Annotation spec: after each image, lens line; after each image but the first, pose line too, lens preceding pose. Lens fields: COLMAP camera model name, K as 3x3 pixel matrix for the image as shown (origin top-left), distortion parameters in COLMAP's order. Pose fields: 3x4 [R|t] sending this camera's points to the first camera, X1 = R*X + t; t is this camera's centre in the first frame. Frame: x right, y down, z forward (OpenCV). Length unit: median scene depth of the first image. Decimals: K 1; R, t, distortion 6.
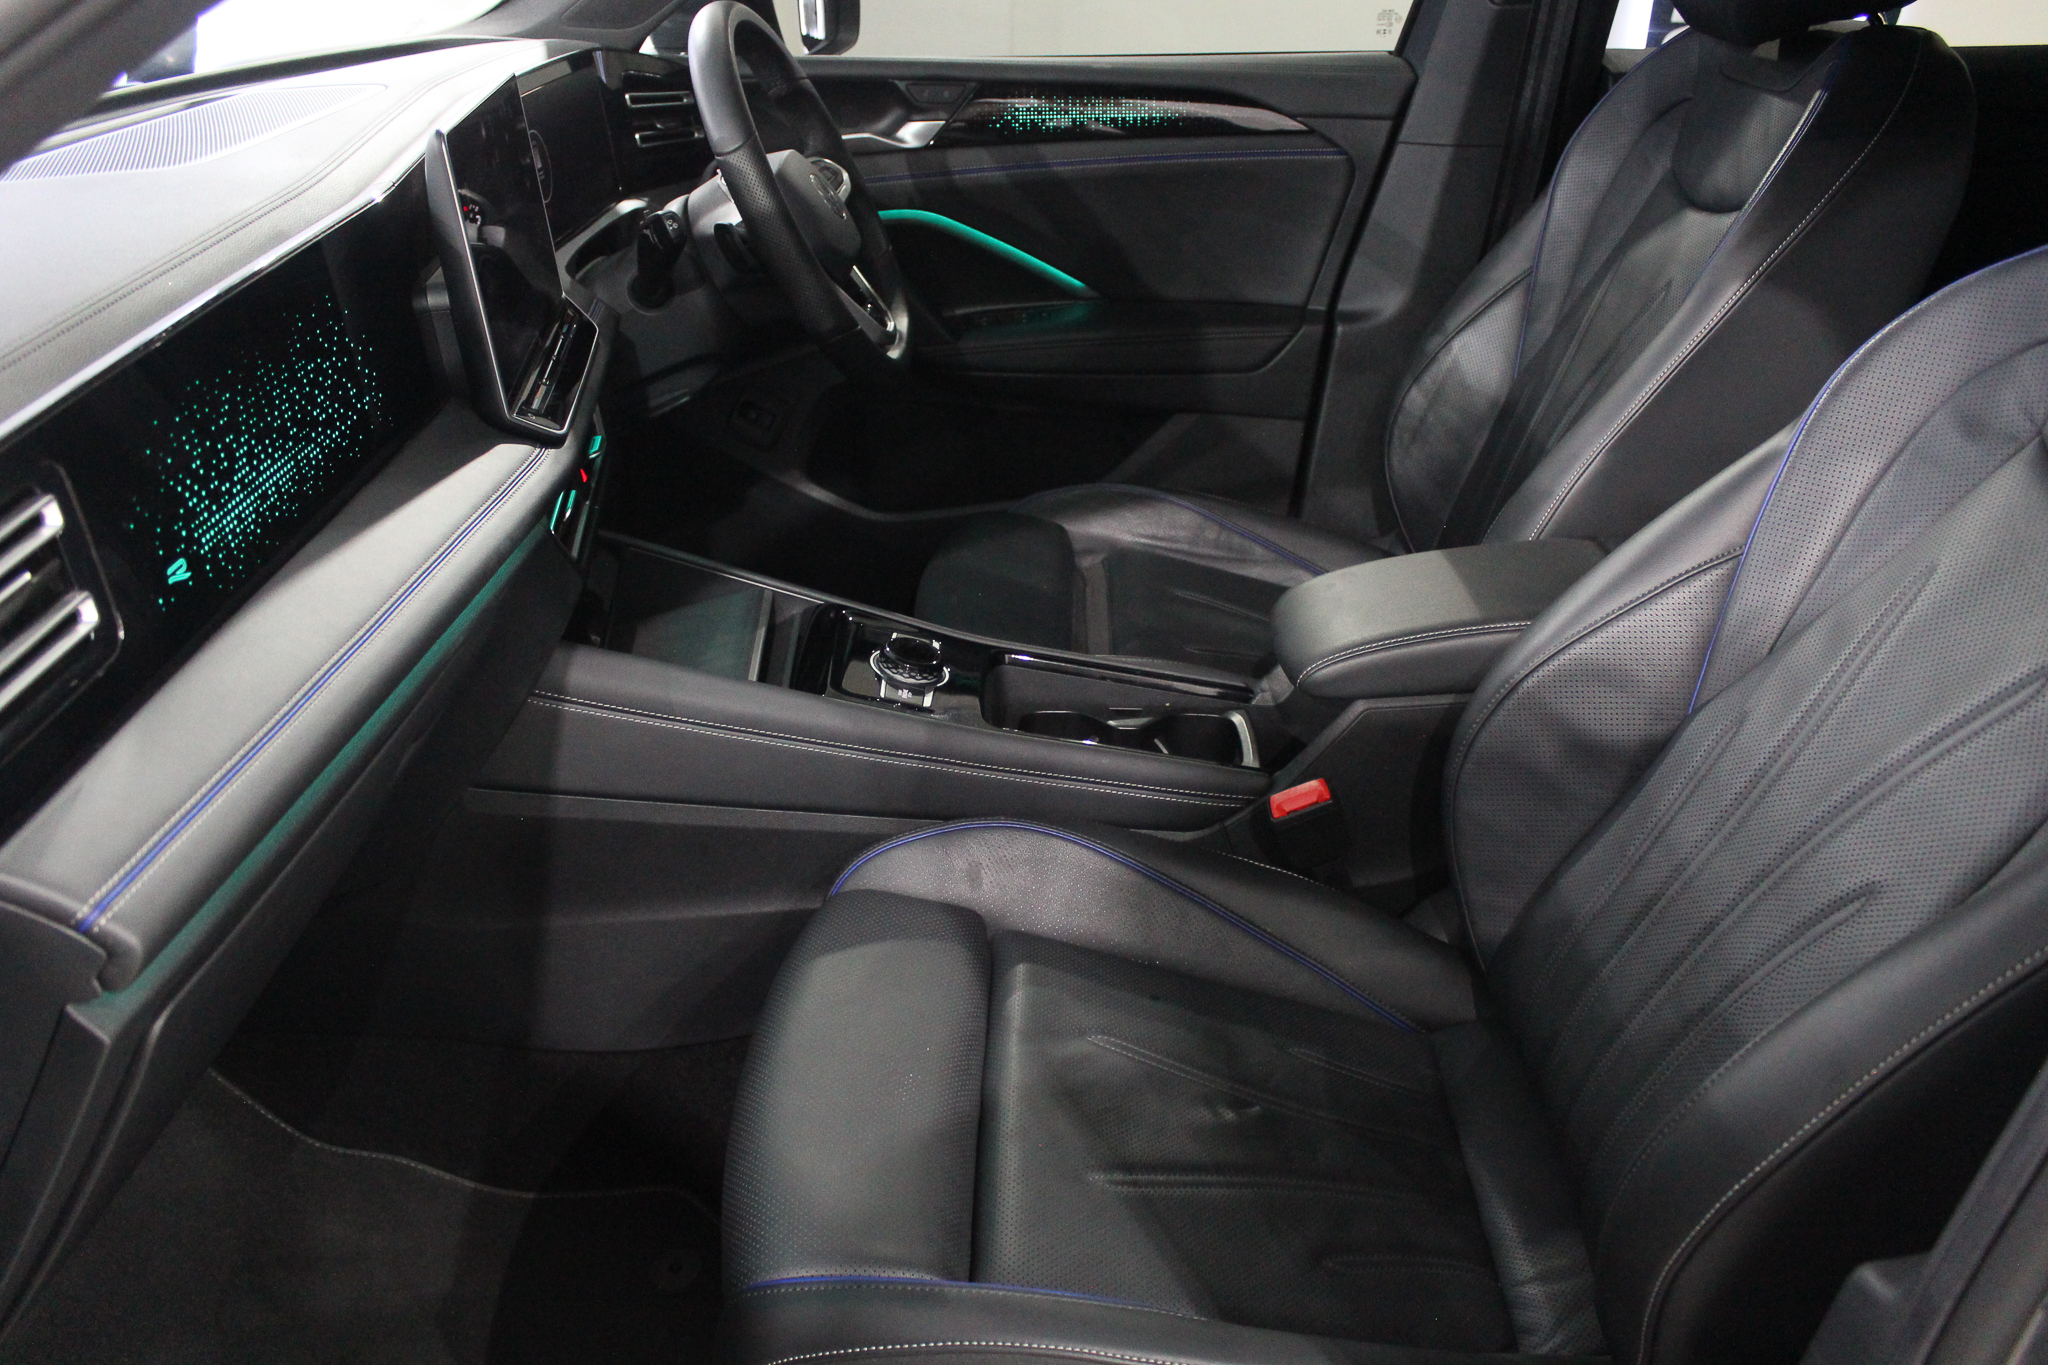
lens RADIAL K [[1743.5, 0, 1013.4], [0, 1743.5, 677.9], [0, 0, 1]] dist [-0.118152, 0.092019]
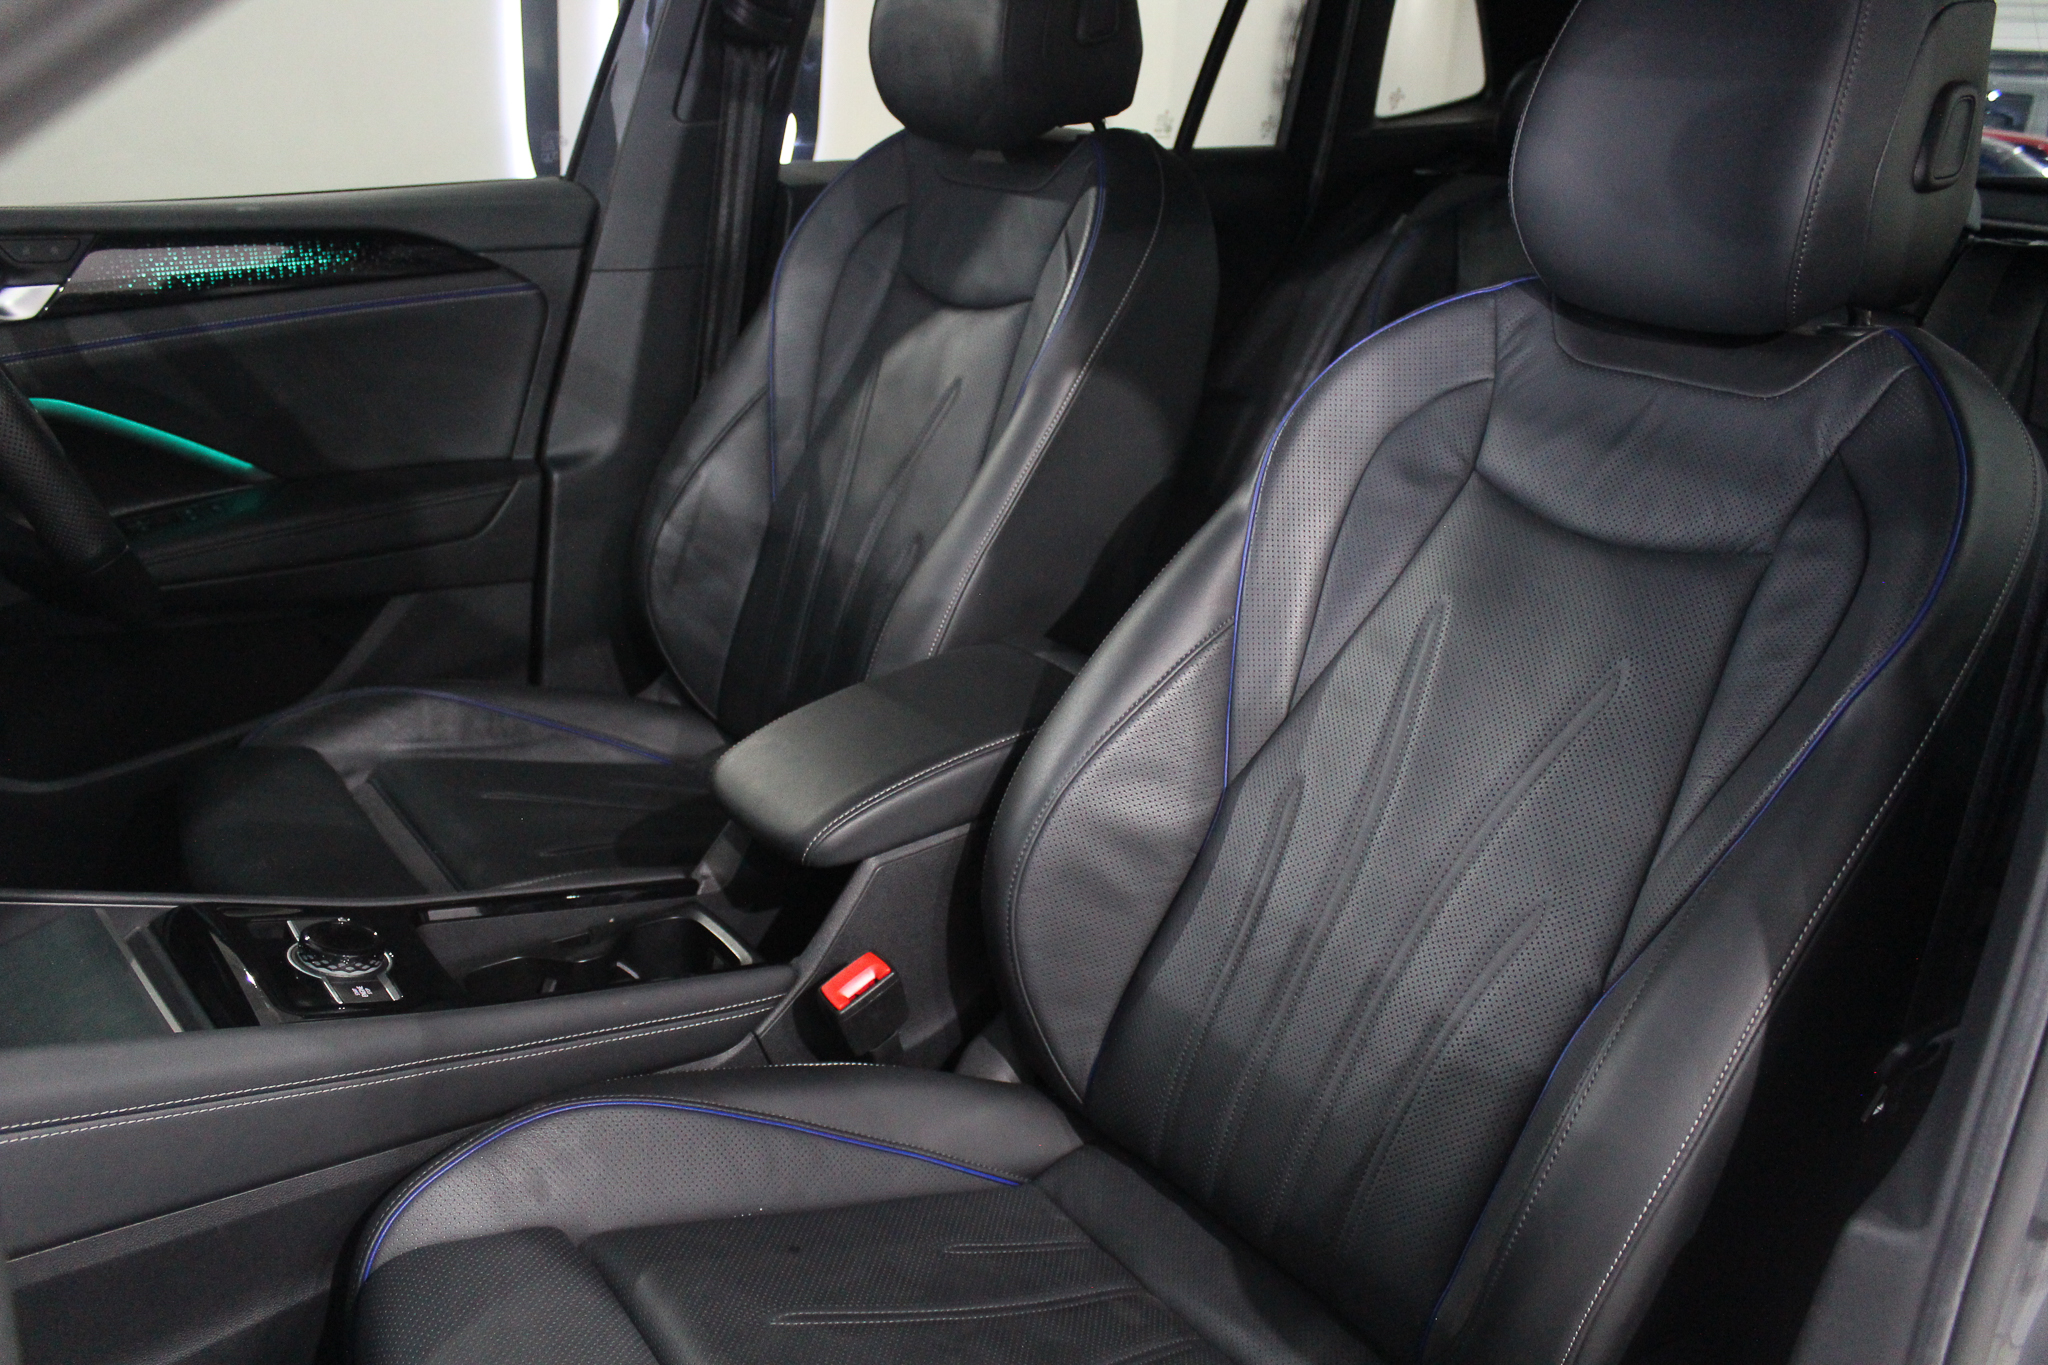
lens RADIAL K [[1743.5, 0, 1032.1], [0, 1743.5, 694.9], [0, 0, 1]] dist [-0.118152, 0.092019]
pose [[0.792505, -0.193000, 0.578521, -0.171604], [0.230392, 0.973056, 0.009011, -0.041093], [-0.564672, 0.126146, 0.815618, 0.130835]]
